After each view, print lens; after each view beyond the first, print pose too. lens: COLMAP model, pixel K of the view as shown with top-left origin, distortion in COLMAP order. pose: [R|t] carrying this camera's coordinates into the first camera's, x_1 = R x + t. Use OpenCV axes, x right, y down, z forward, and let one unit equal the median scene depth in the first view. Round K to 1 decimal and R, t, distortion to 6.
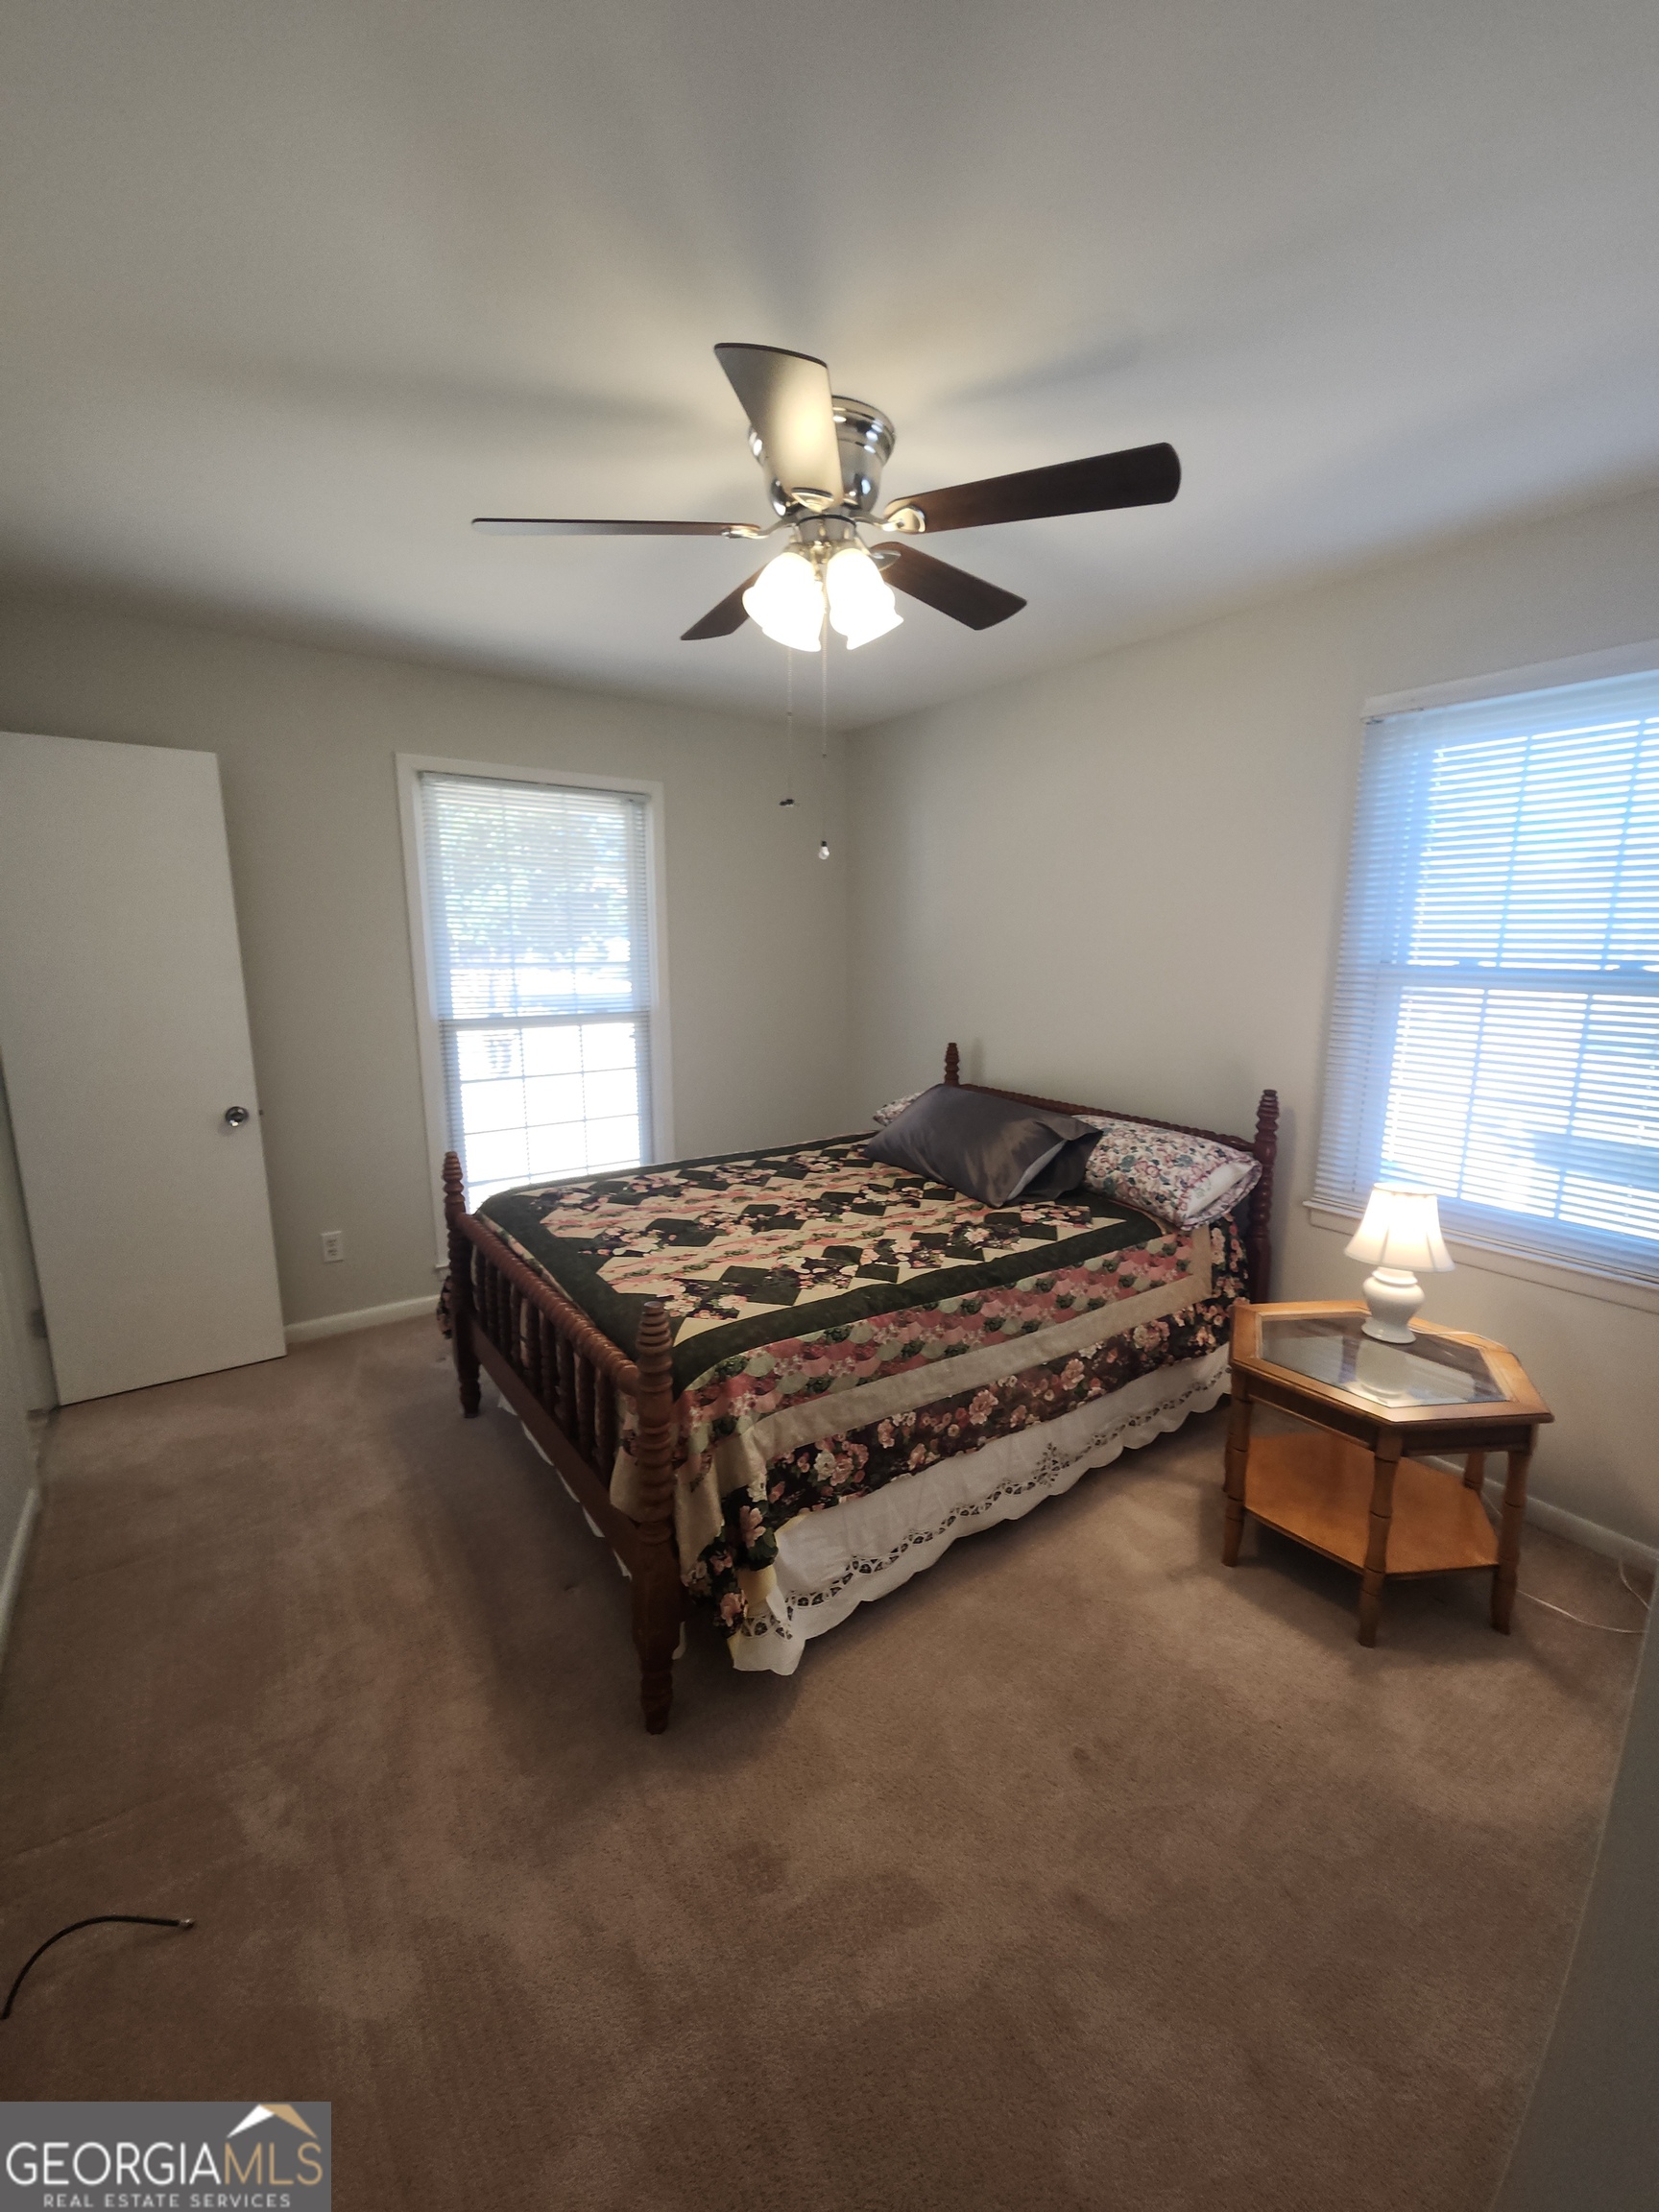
lens RADIAL K [[905.9, 0, 838.4], [0, 905.9, 1101.5], [0, 0, 1]] dist [0.001459, -0.001902]
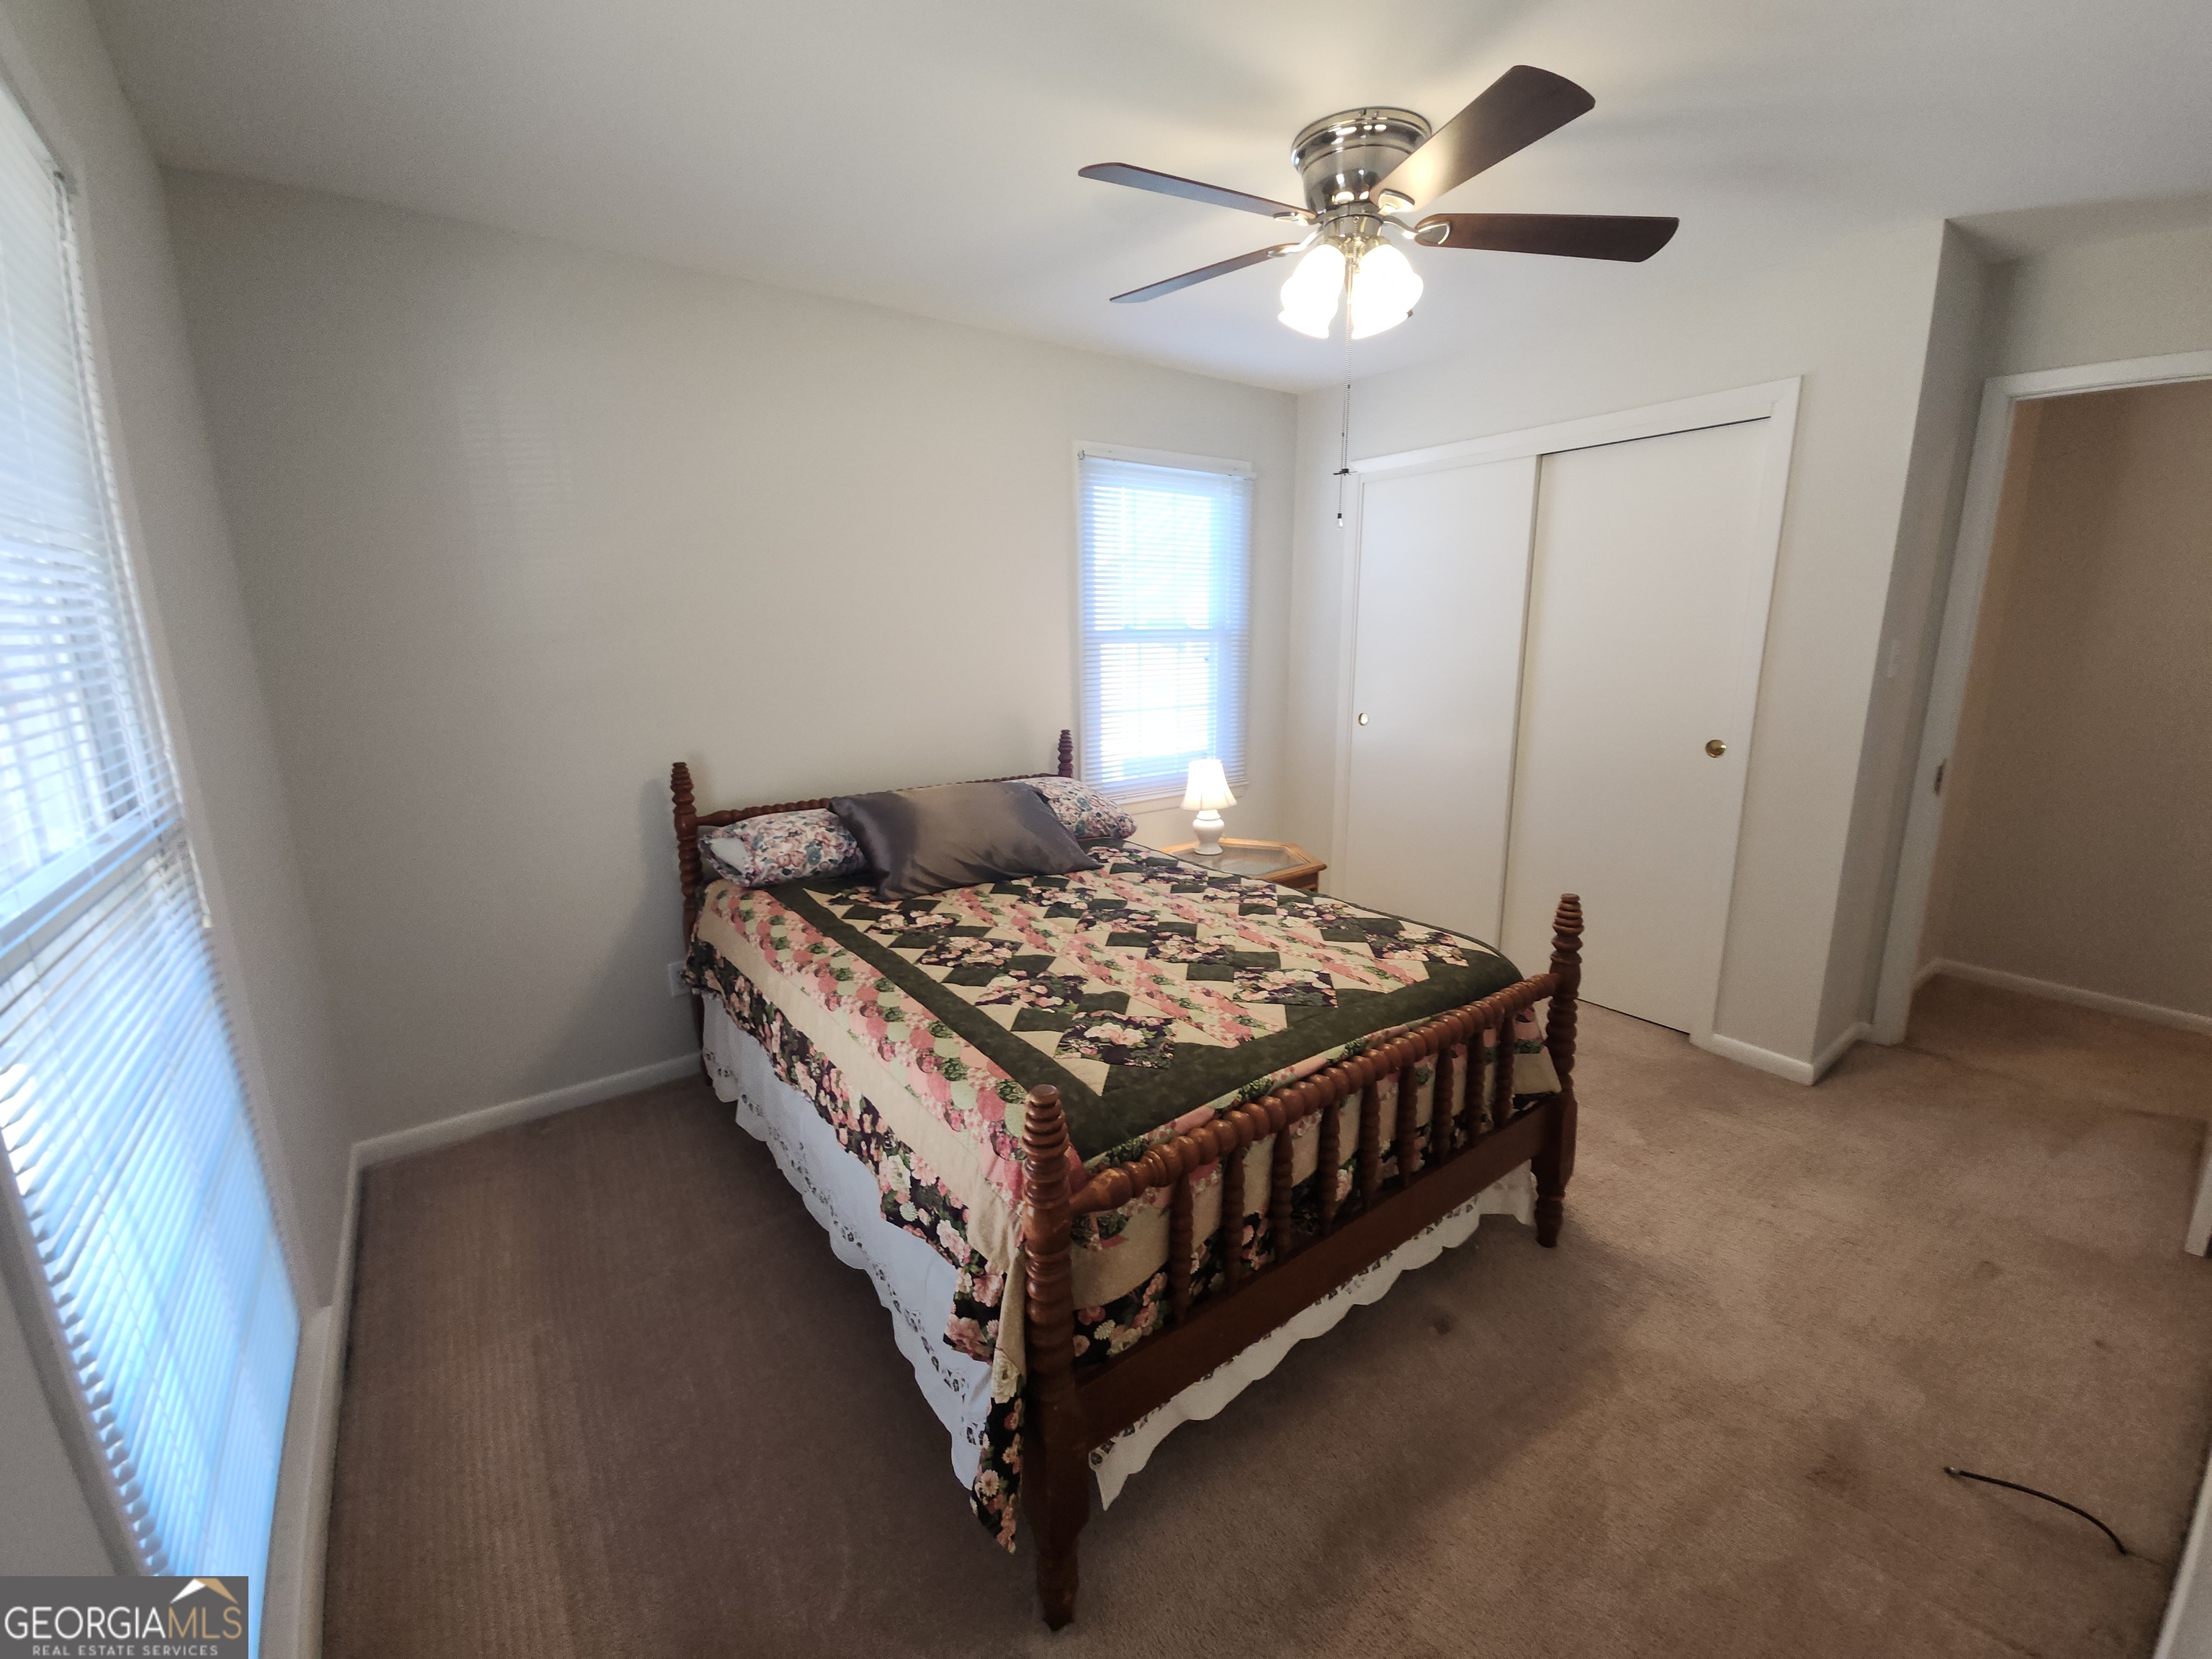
lens RADIAL K [[905.9, 0, 1111.4], [0, 905.9, 824.0], [0, 0, 1]] dist [0.001459, -0.001902]
pose [[-0.025531, -0.216387, 0.975974, -0.867360], [0.188921, 0.957655, 0.217268, -0.161347], [-0.981660, 0.189930, 0.016430, 0.992514]]
